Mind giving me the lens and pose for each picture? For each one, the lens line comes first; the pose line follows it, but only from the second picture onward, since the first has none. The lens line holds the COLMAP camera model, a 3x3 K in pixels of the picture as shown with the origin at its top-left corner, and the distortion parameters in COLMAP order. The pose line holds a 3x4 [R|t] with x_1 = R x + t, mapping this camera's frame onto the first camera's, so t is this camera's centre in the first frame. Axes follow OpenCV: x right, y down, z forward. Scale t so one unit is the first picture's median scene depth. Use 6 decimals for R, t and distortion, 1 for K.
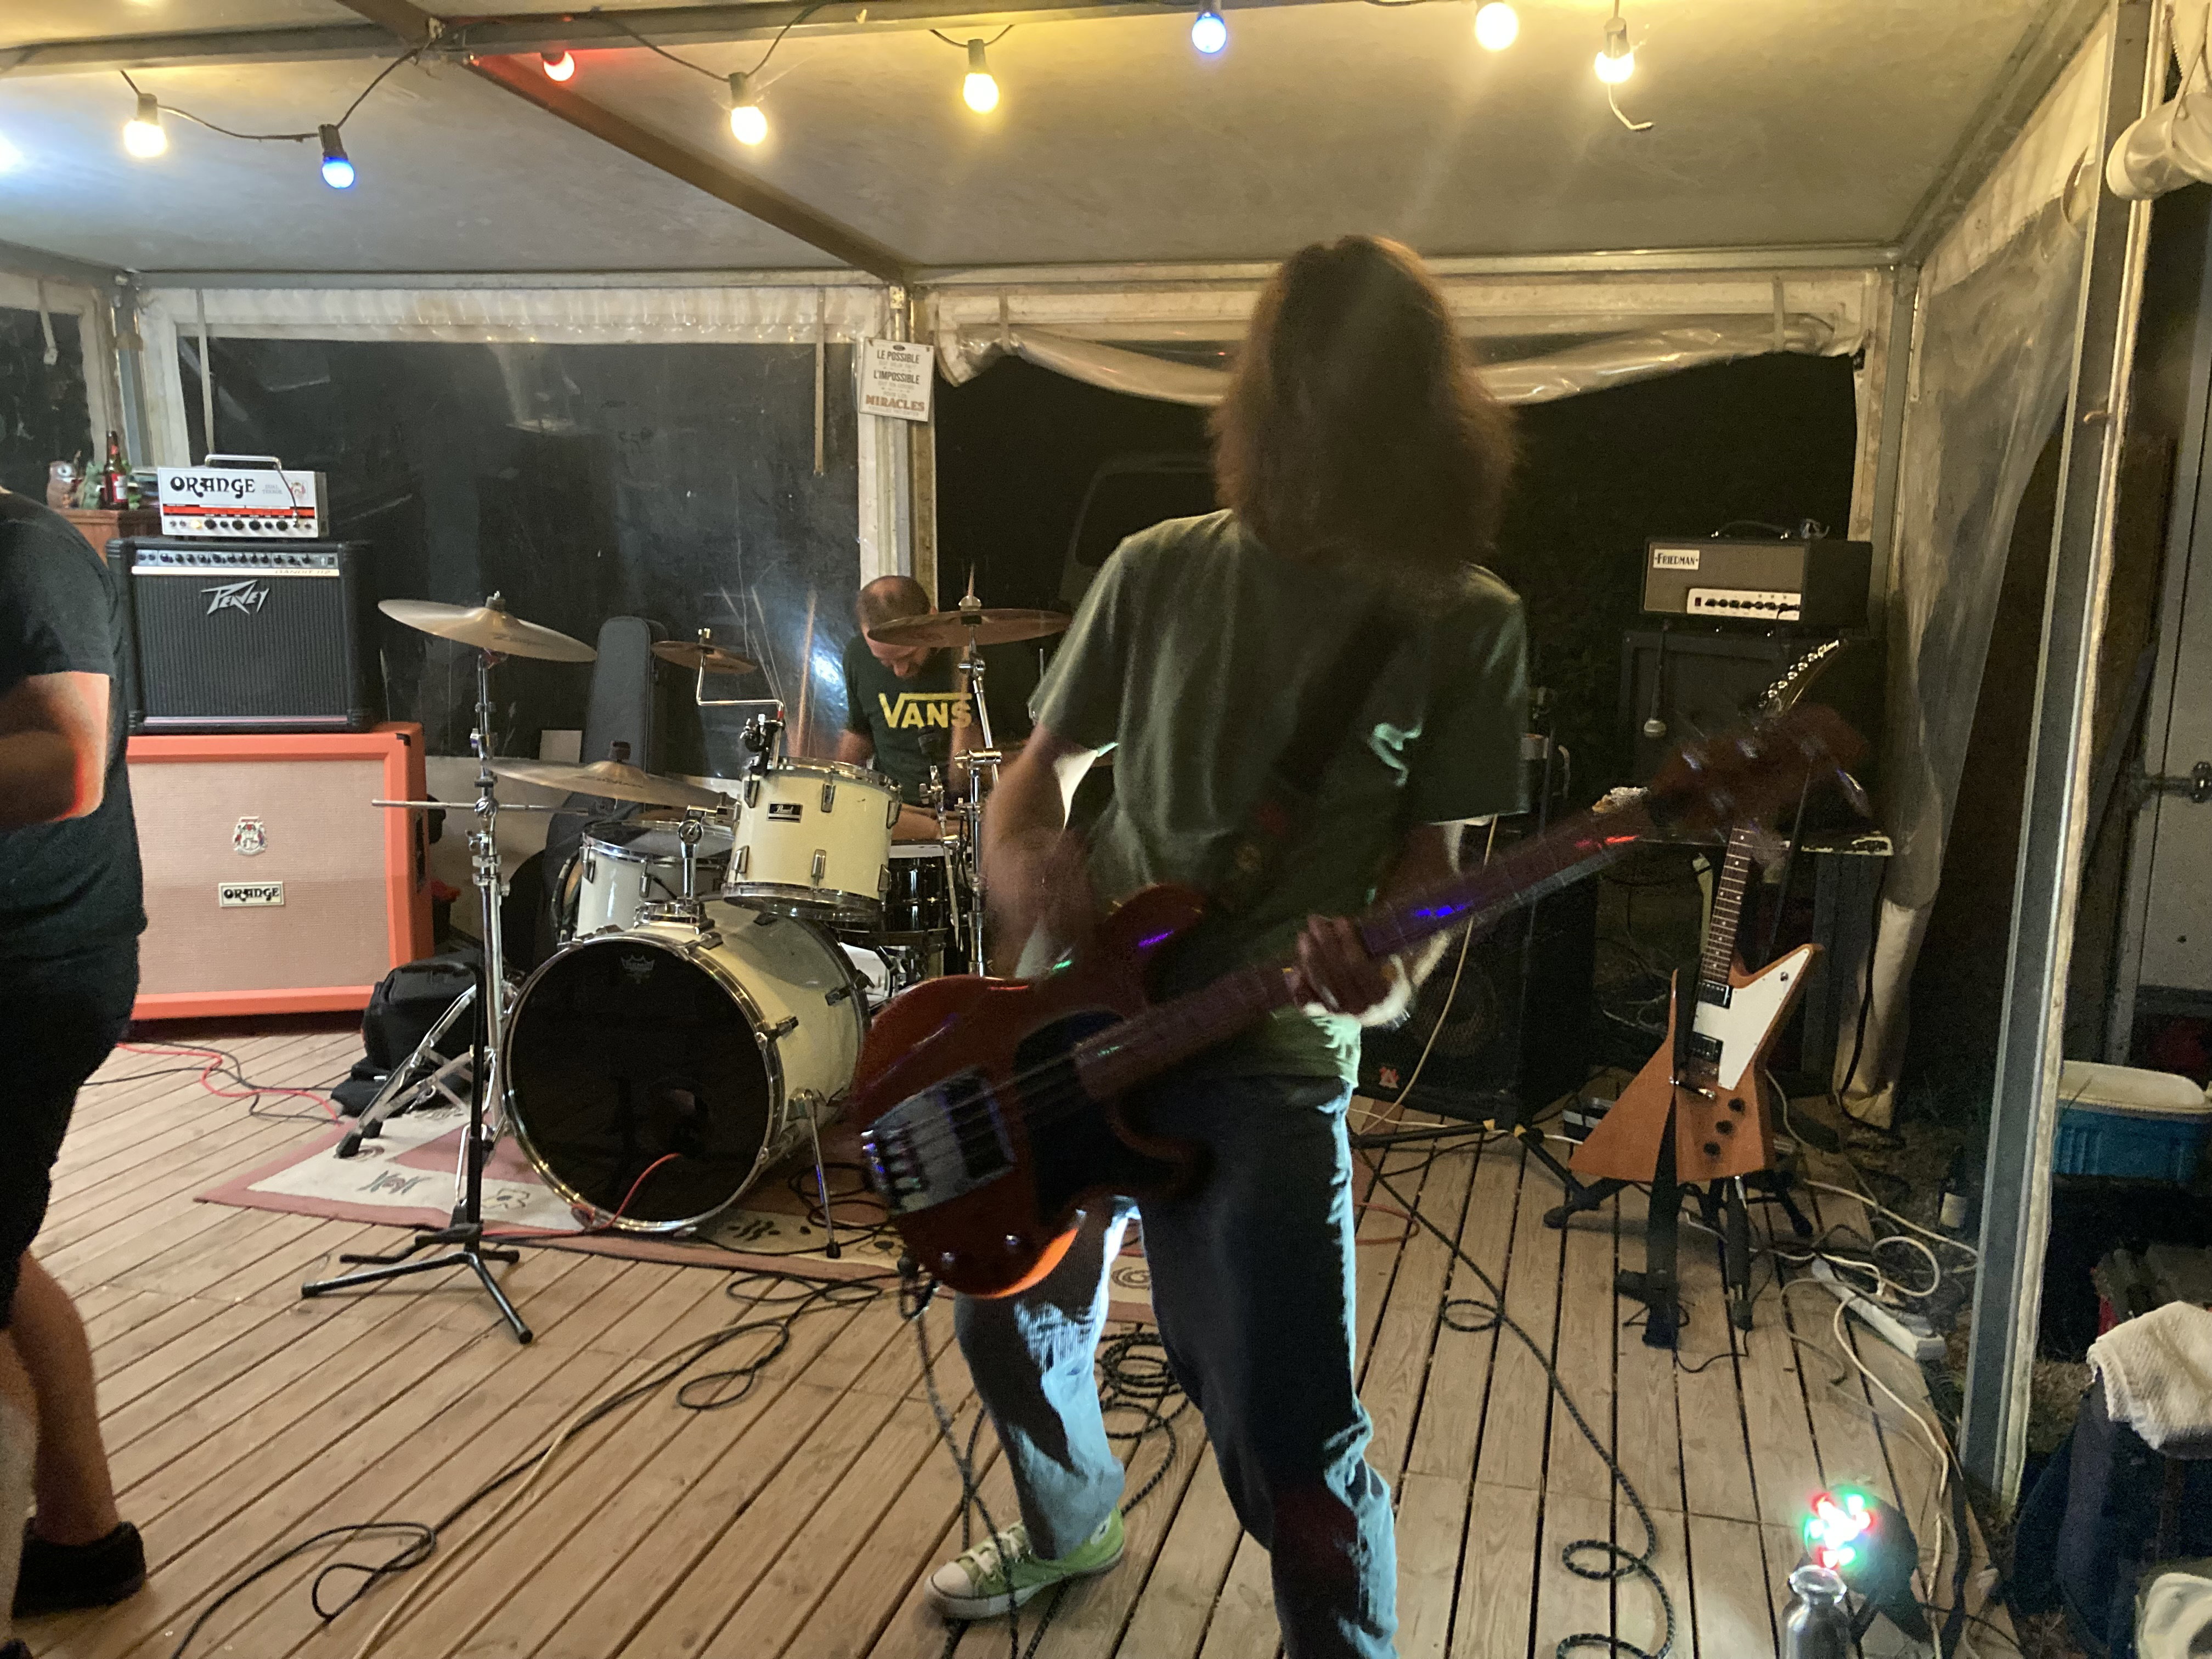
lens RADIAL K [[1816.4, 0, 1106.0], [0, 1816.4, 829.5], [0, 0, 1]] dist [0.020995, -0.023511]
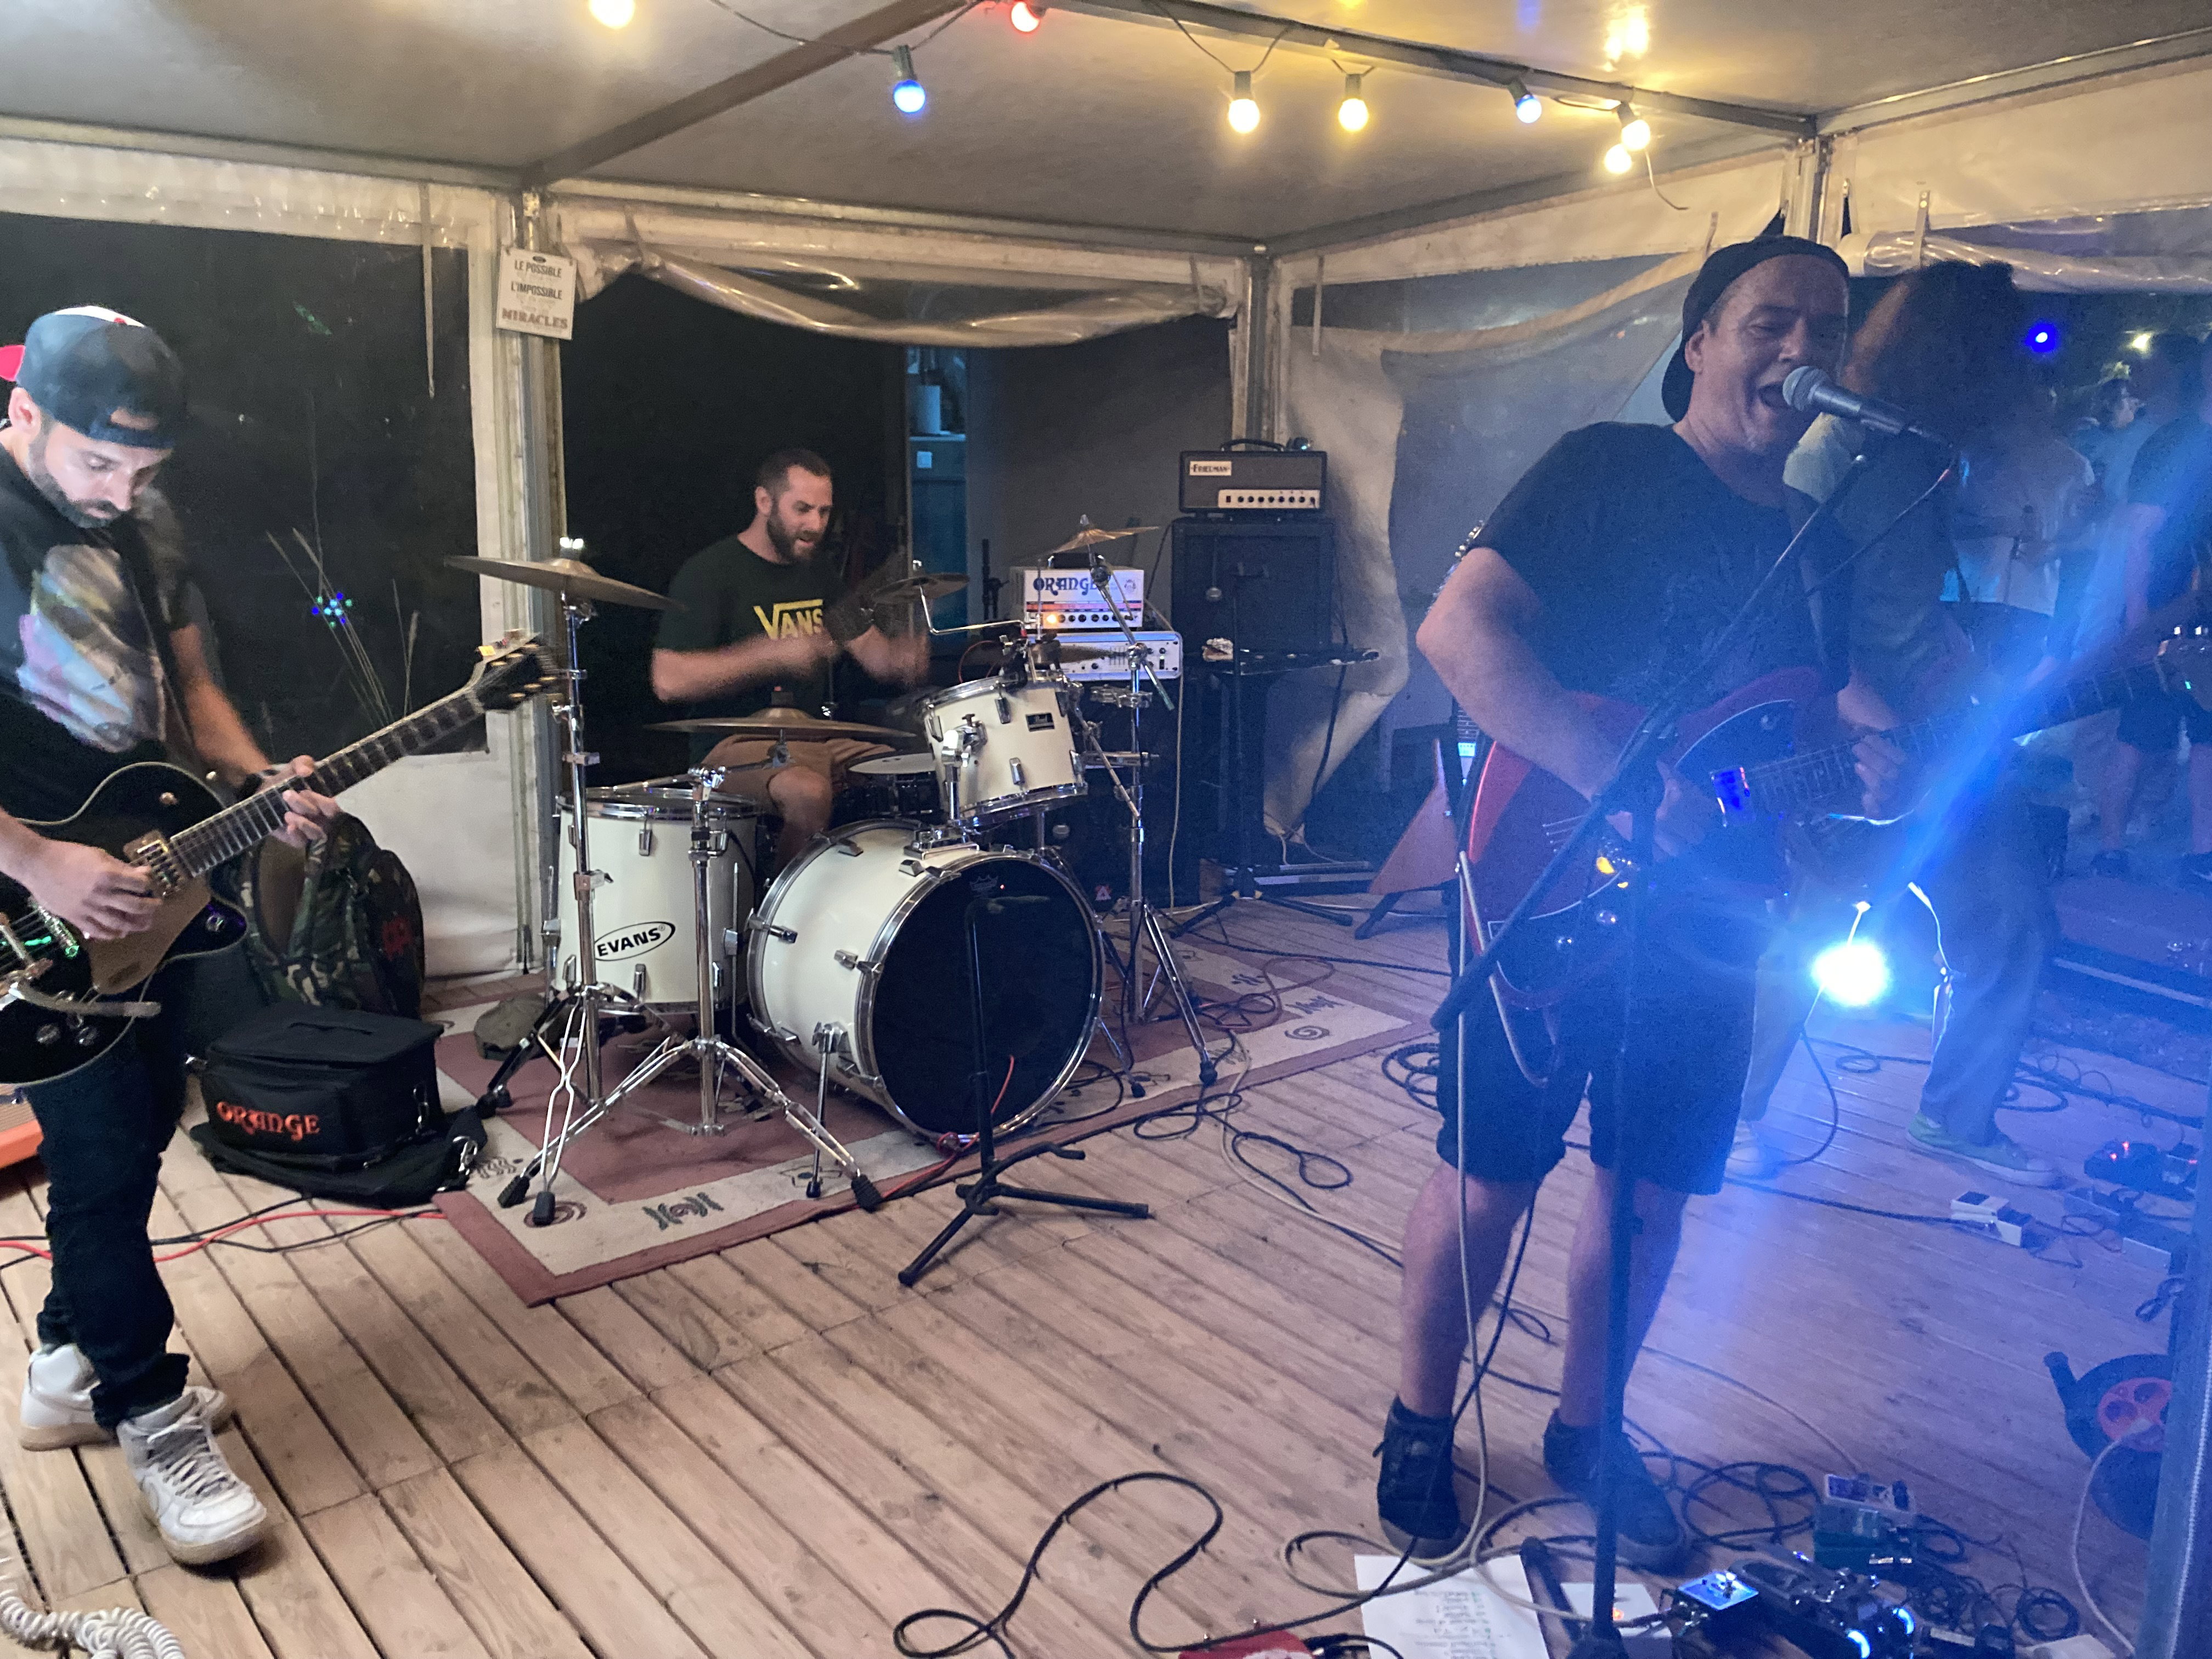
lens RADIAL K [[1821.1, 0, 1105.8], [0, 1821.1, 809.7], [0, 0, 1]] dist [0.012246, -0.016142]
pose [[0.573615, -0.174931, 0.800228, -0.756987], [0.140134, 0.983485, 0.114542, -0.056315], [-0.807049, 0.046436, 0.588655, 0.238333]]
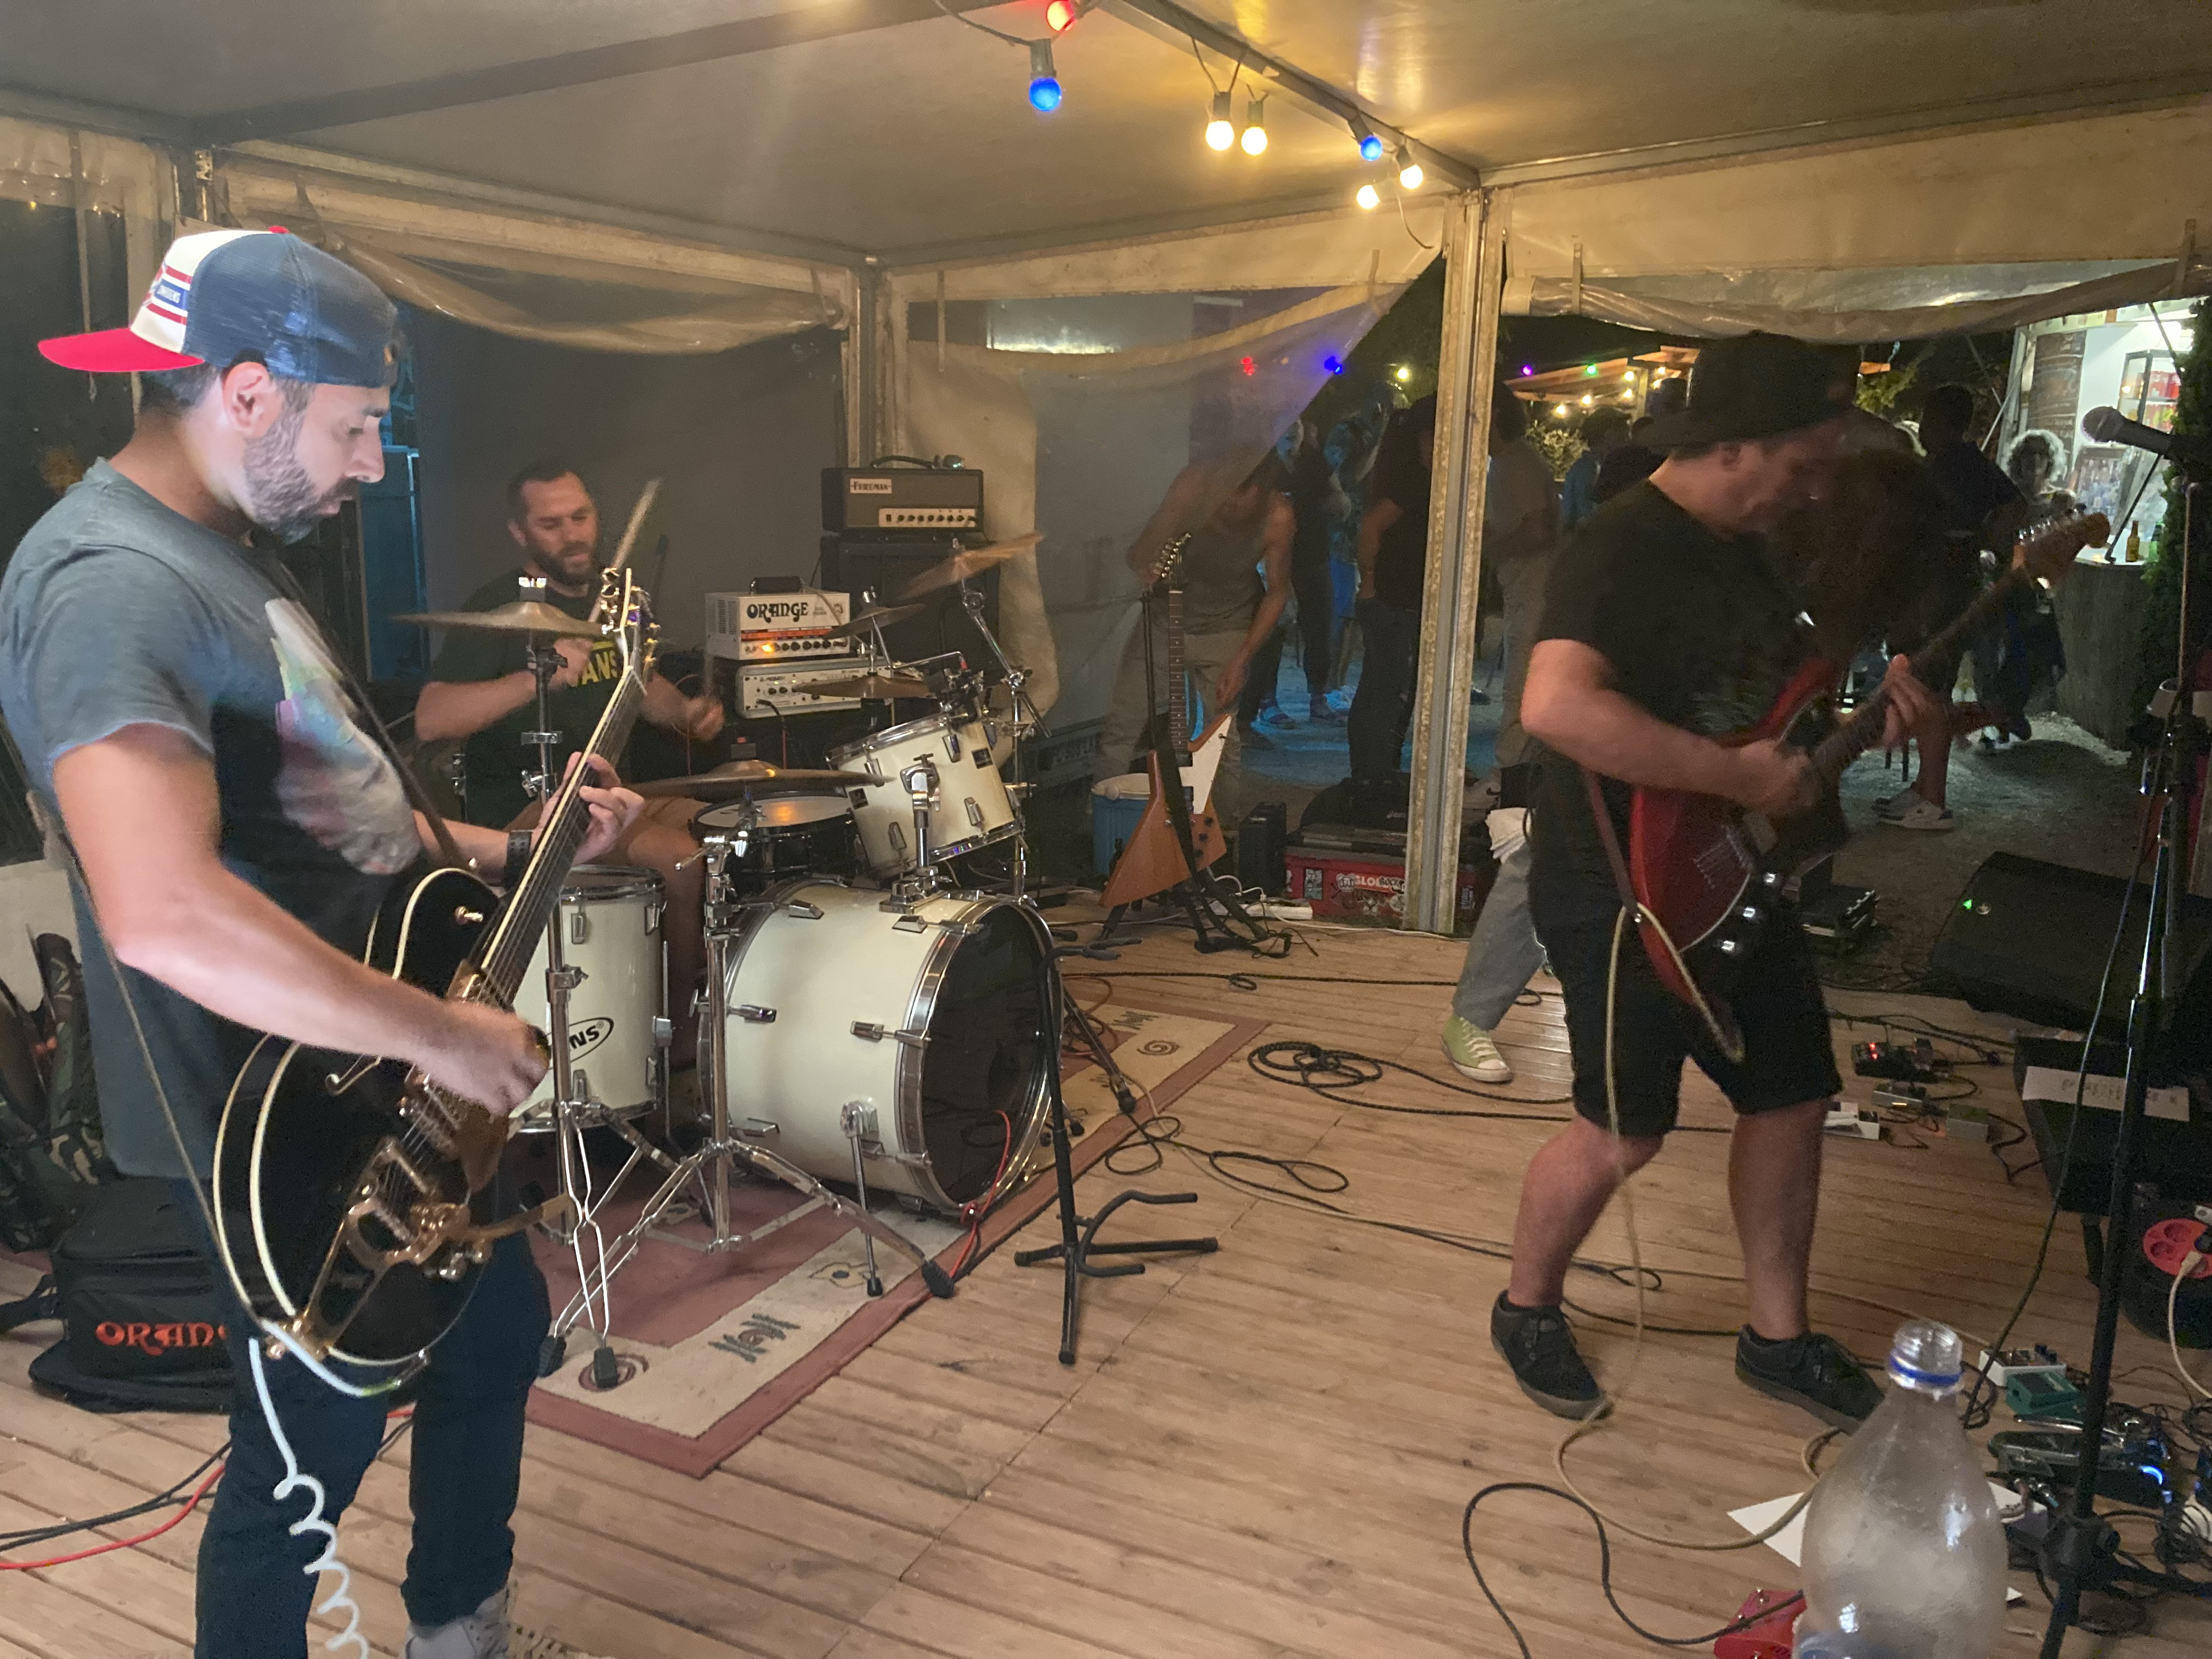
lens RADIAL K [[1816.4, 0, 1106.0], [0, 1816.4, 829.5], [0, 0, 1]] dist [0.020995, -0.023511]
pose [[0.158967, -0.211740, 0.964311, -0.855980], [0.156469, 0.969790, 0.187149, -0.111222], [-0.974806, 0.121135, 0.187295, 0.540029]]
